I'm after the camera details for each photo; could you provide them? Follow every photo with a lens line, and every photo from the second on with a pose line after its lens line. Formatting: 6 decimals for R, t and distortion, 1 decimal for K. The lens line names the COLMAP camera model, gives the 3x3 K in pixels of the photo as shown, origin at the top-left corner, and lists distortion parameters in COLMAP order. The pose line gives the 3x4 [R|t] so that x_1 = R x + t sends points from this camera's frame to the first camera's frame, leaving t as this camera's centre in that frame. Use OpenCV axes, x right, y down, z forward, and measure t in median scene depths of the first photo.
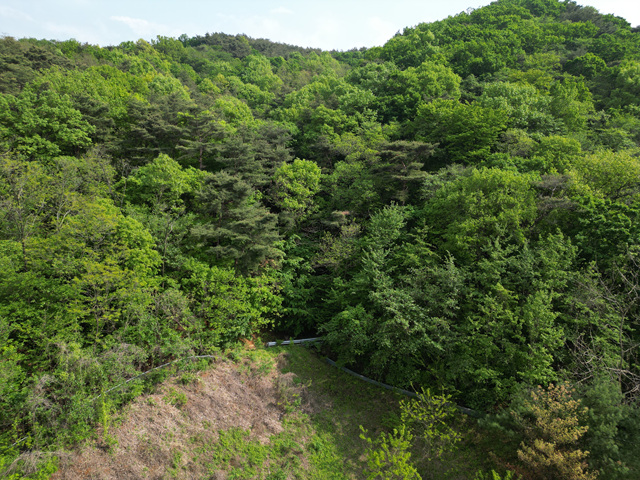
lens RADIAL K [[444.6, 0, 318.9], [0, 444.6, 239.7], [0, 0, 1]] dist [0.064664, -0.053904]
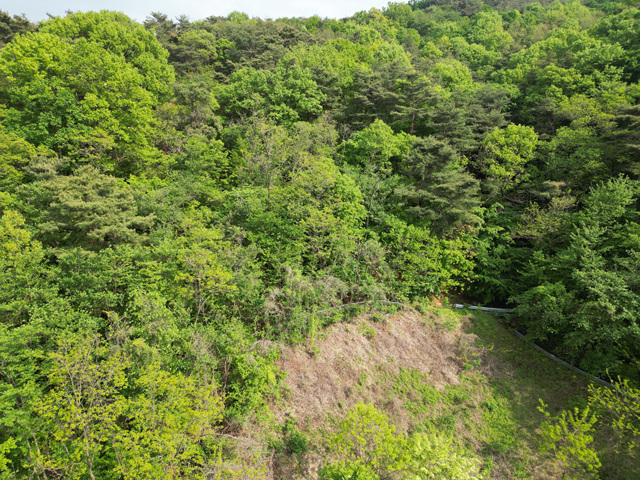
lens RADIAL K [[444.6, 0, 320.0], [0, 444.6, 241.9], [0, 0, 1]] dist [0.064664, -0.053904]
pose [[0.896152, 0.123245, -0.426290, 0.034258], [-0.089922, 0.991163, 0.097520, 0.015336], [0.434541, -0.049060, 0.899315, -0.078065]]
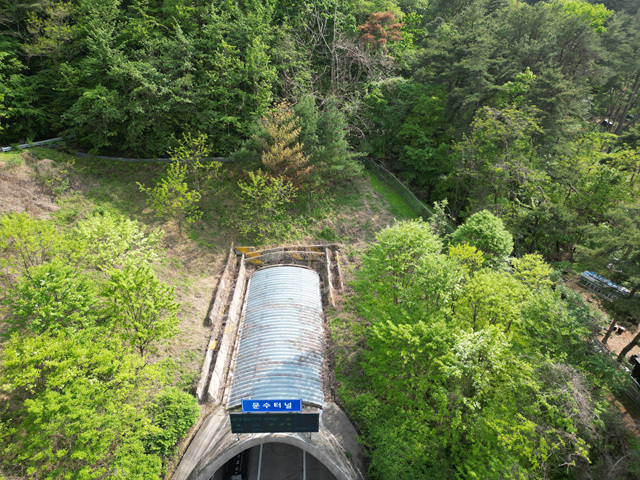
lens RADIAL K [[444.6, 0, 319.4], [0, 444.6, 241.5], [0, 0, 1]] dist [0.064664, -0.053904]
pose [[0.795196, -0.295521, 0.529463, -0.162185], [0.114722, 0.930748, 0.347200, 0.183958], [-0.595401, -0.215351, 0.774029, -0.163272]]
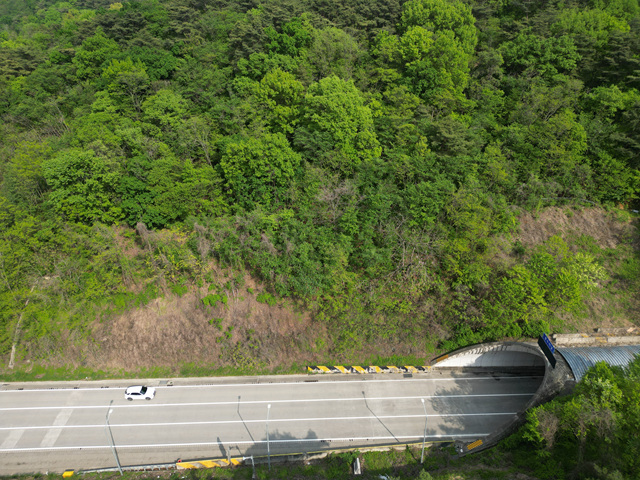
lens RADIAL K [[444.6, 0, 319.8], [0, 444.6, 241.4], [0, 0, 1]] dist [0.064664, -0.053904]
pose [[0.606260, 0.403216, -0.685468, 0.449343], [-0.147239, 0.903944, 0.401506, -0.203768], [0.781517, -0.142490, 0.607394, -1.147208]]
